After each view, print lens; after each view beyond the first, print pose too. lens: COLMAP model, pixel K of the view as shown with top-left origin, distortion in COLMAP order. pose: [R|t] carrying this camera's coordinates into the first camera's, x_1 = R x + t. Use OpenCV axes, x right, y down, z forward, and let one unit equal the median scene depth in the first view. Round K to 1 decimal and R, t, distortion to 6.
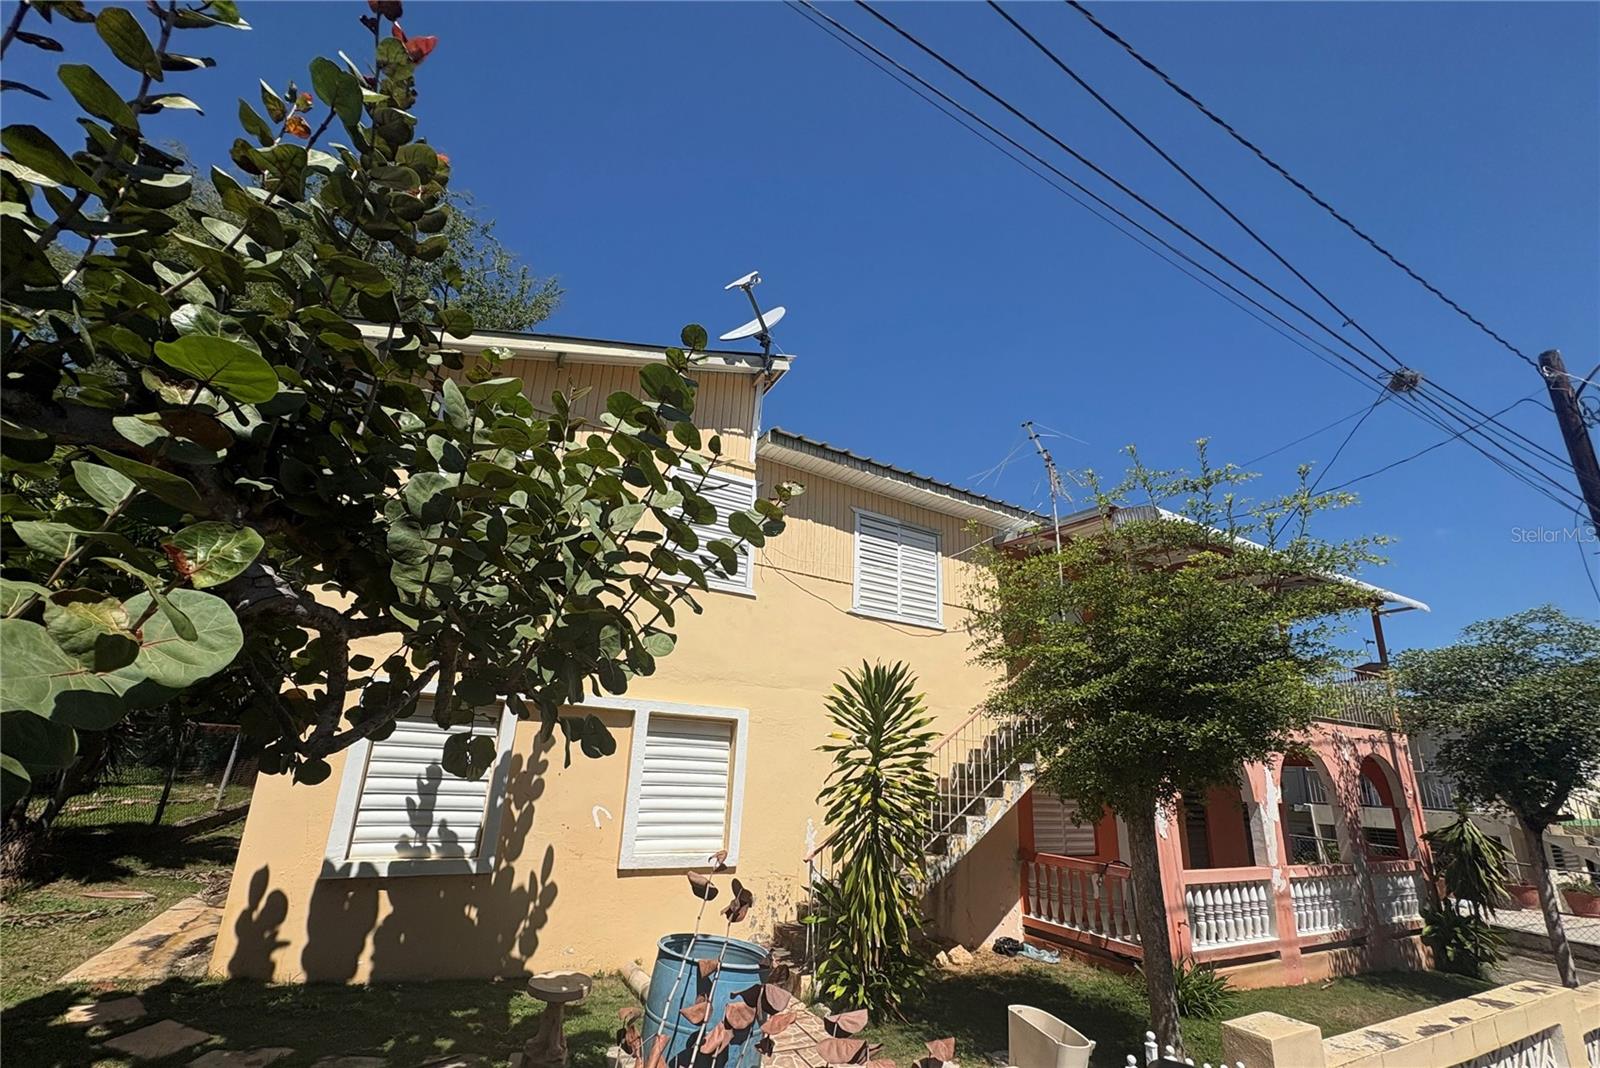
lens RADIAL K [[638.5, 0, 811.1], [0, 638.5, 597.4], [0, 0, 1]] dist [-0.004735, 0.000490]
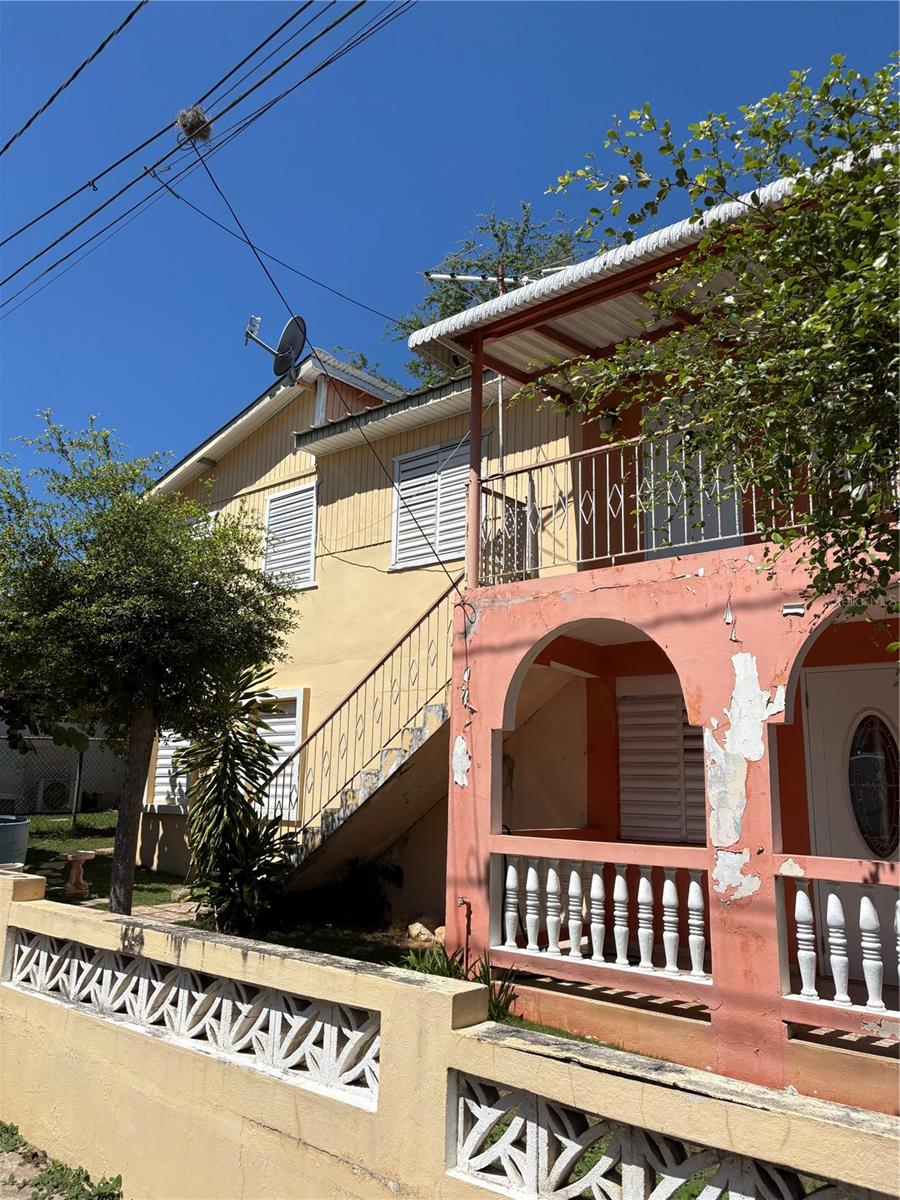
lens RADIAL K [[910.9, 0, 449.0], [0, 910.9, 599.2], [0, 0, 1]] dist [0.037443, -0.001369]
pose [[0.351137, -0.225426, -0.908782, 1.409526], [0.243761, 0.959126, -0.143729, 0.300144], [0.904037, -0.171057, 0.391735, 0.583138]]
